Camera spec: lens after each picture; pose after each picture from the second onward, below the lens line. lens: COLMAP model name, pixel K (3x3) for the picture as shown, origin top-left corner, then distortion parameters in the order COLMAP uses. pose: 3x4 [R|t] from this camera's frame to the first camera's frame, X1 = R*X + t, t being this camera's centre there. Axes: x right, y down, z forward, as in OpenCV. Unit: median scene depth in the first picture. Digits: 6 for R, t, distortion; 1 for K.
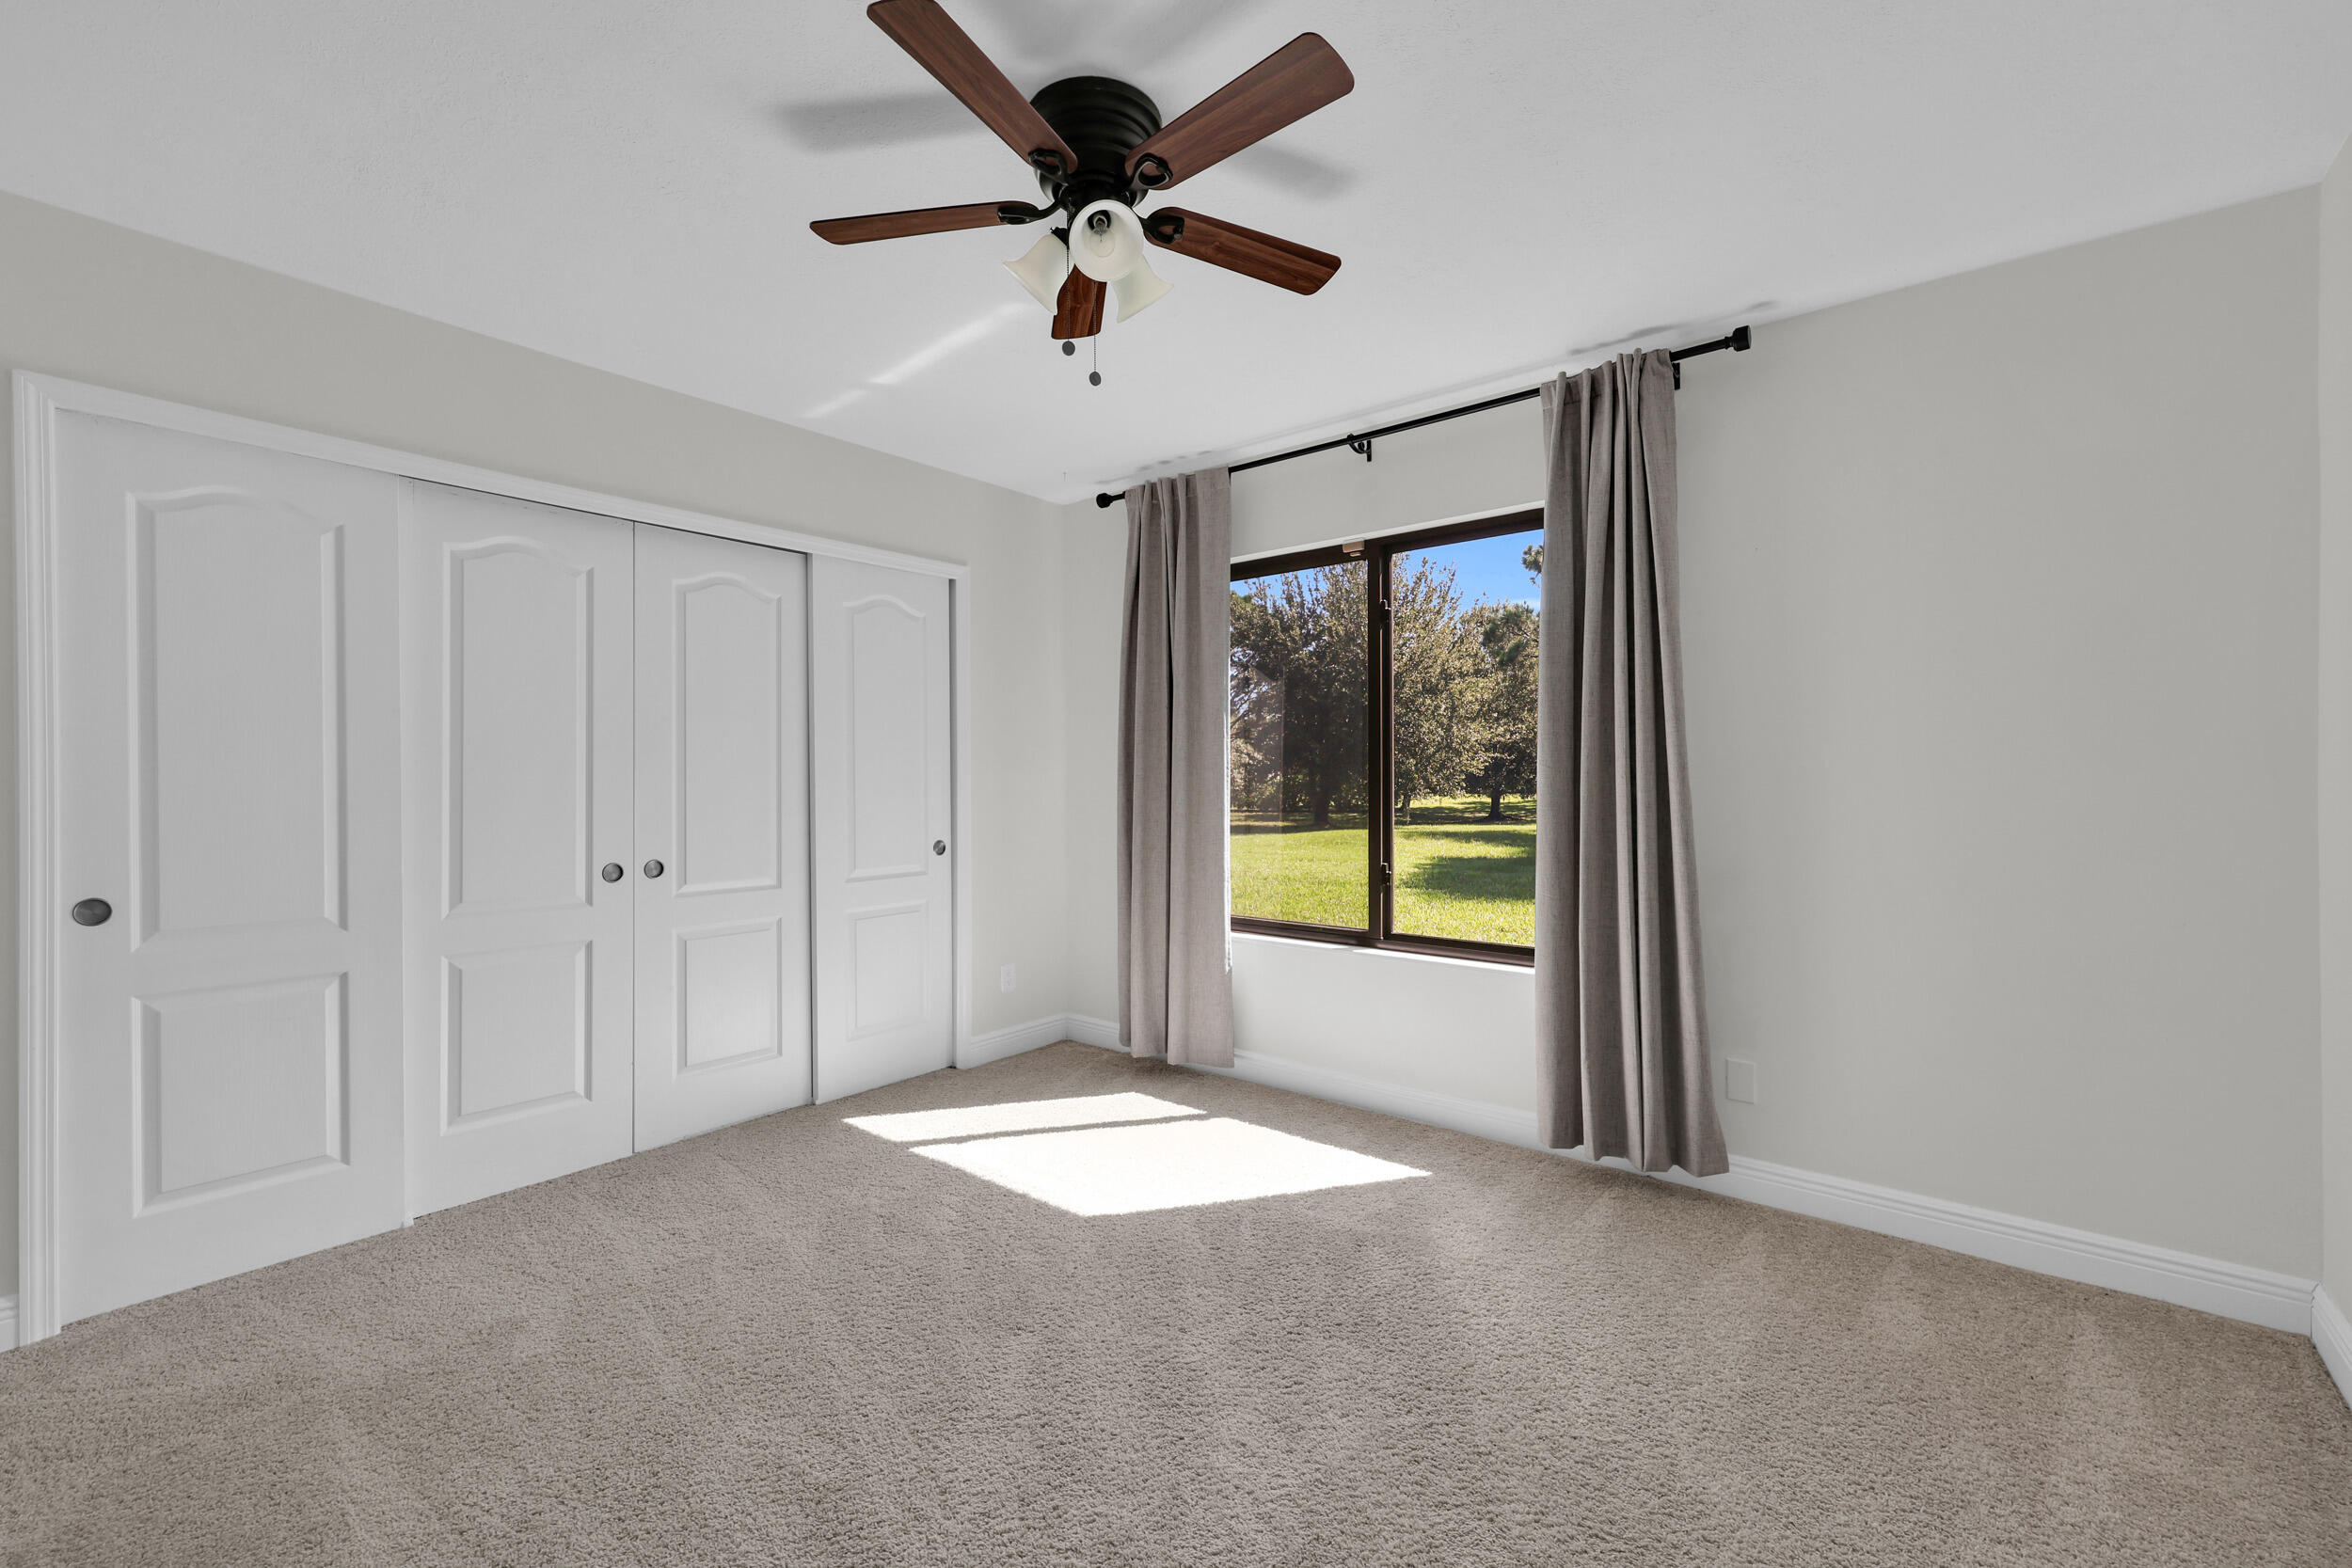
lens RADIAL K [[950.0, 0, 1171.8], [0, 950.0, 777.7], [0, 0, 1]] dist [-0.006456, 0.000002]
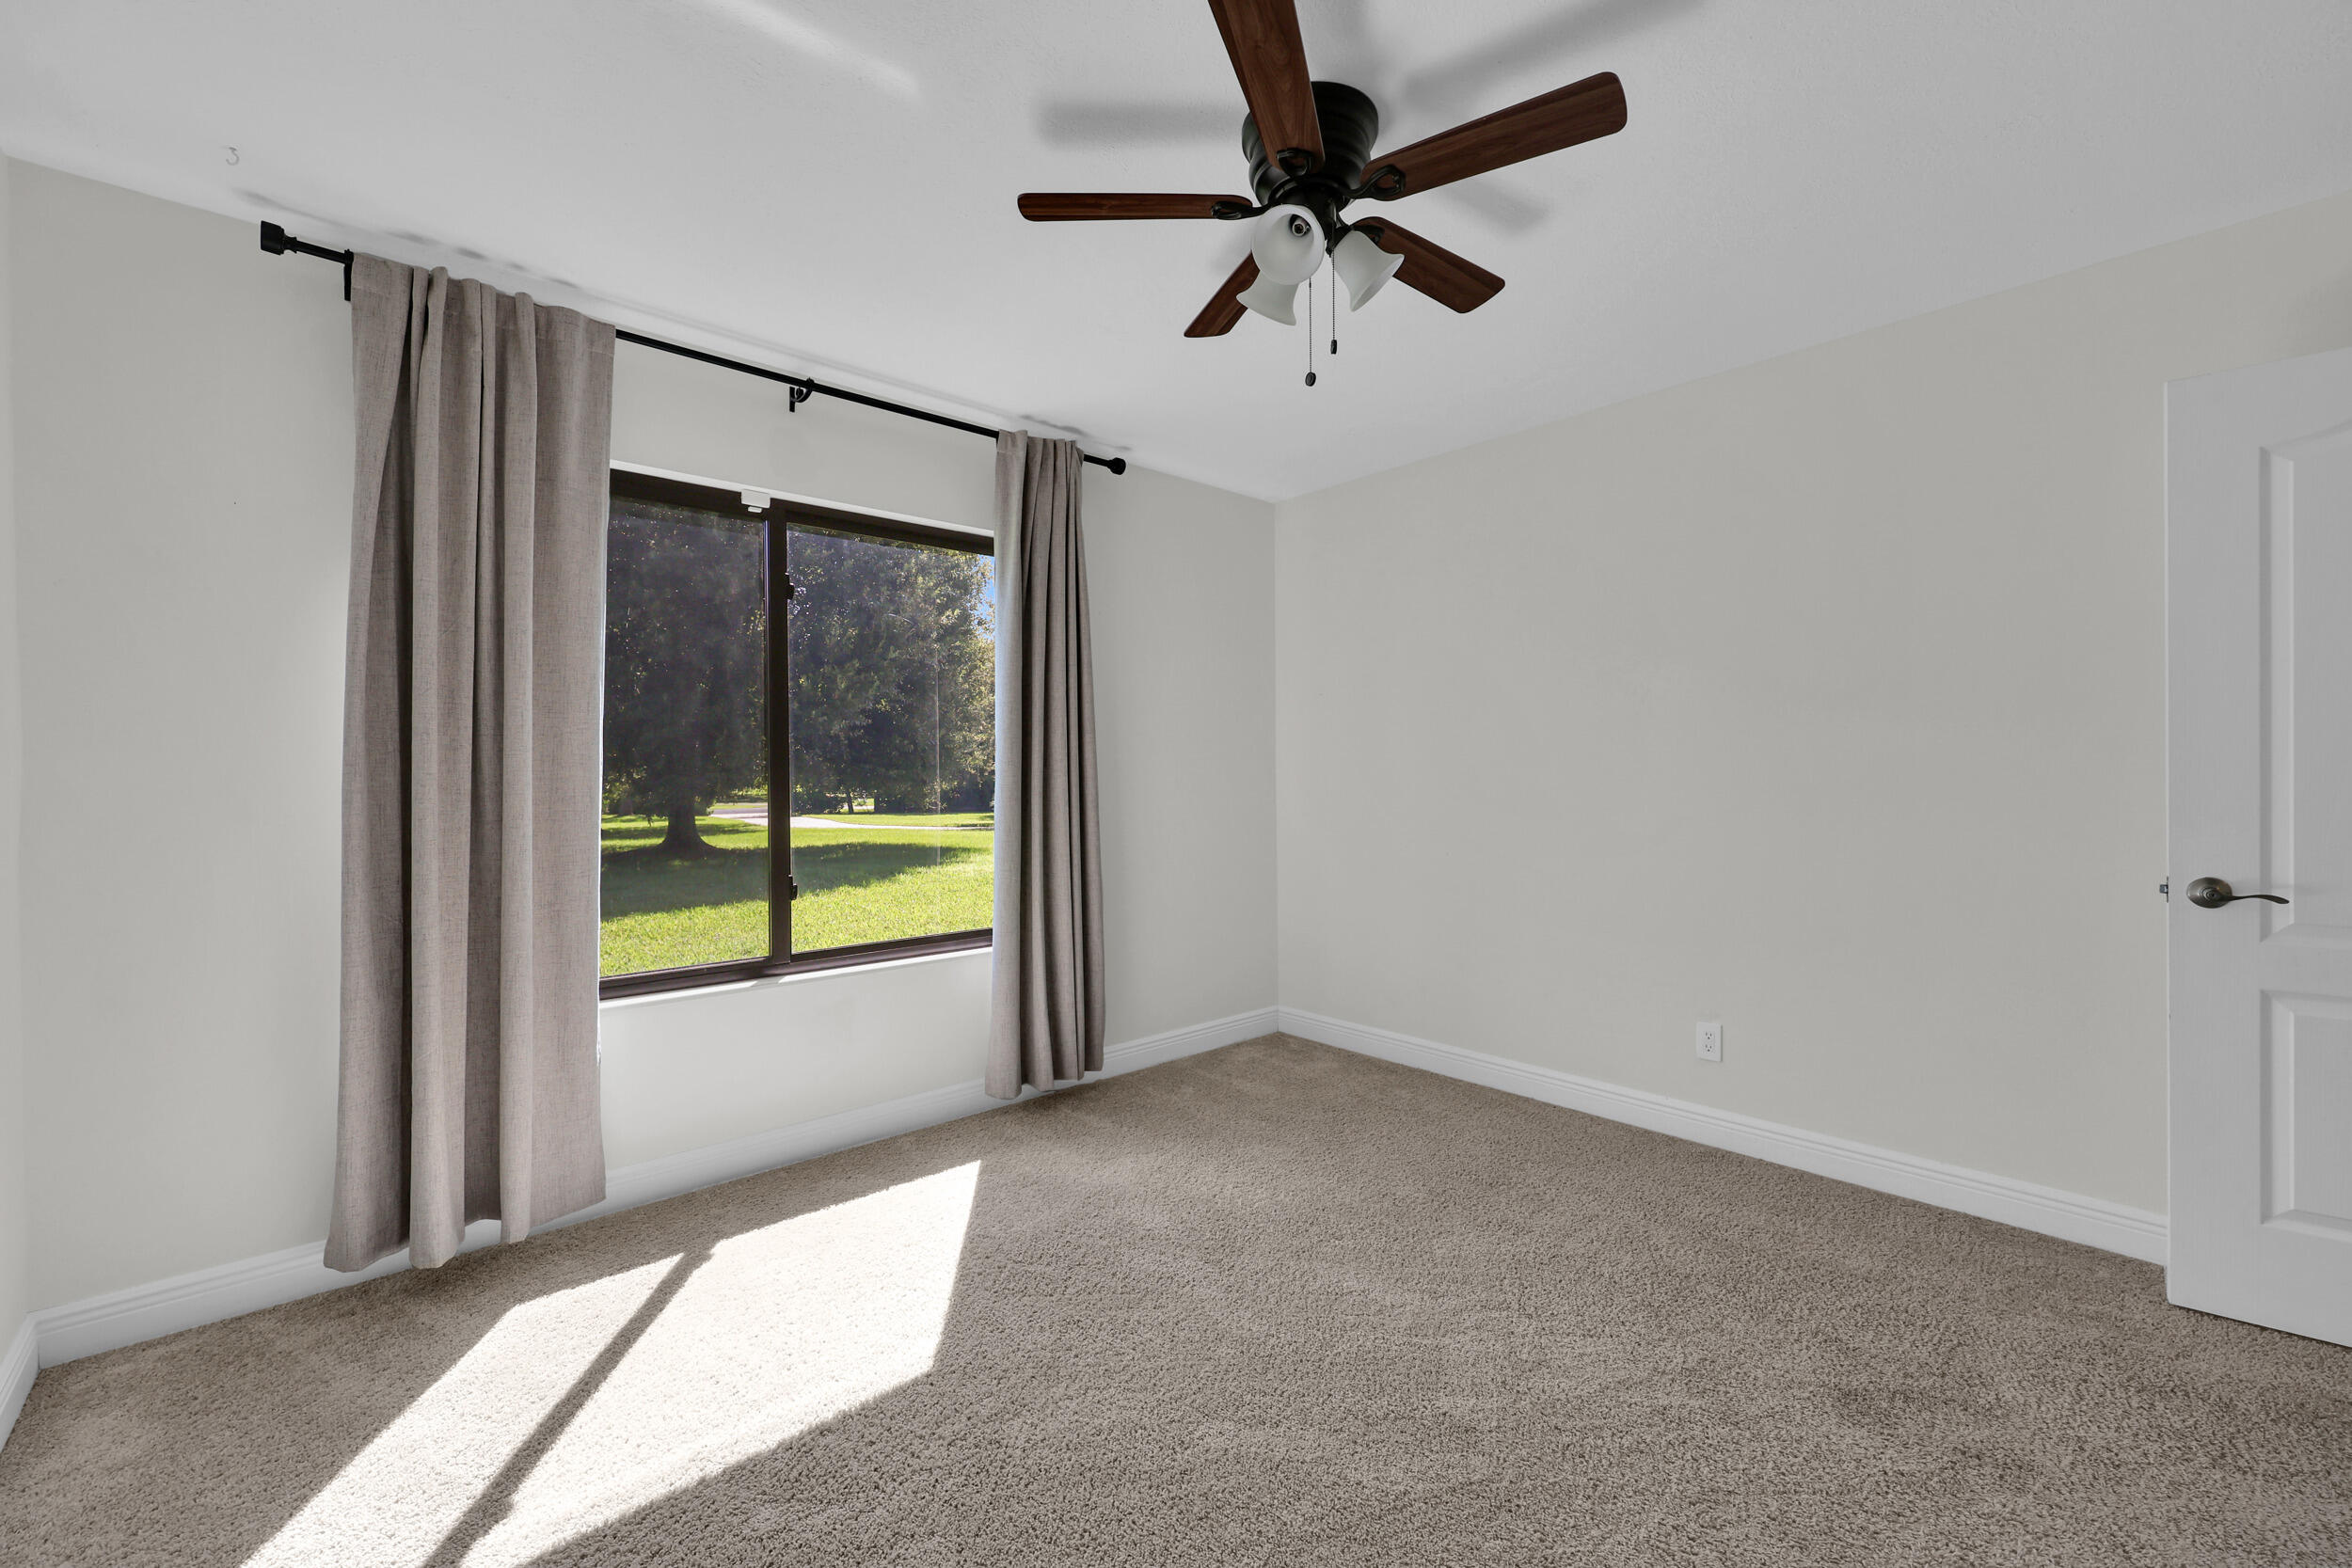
lens RADIAL K [[955.6, 0, 1177.0], [0, 955.6, 770.7], [0, 0, 1]] dist [0.014259, -0.000125]
pose [[0.164652, 0.005111, 0.986338, -0.651824], [0.004732, 0.999971, -0.005972, 0.001029], [-0.986340, 0.005650, 0.164623, 0.557437]]
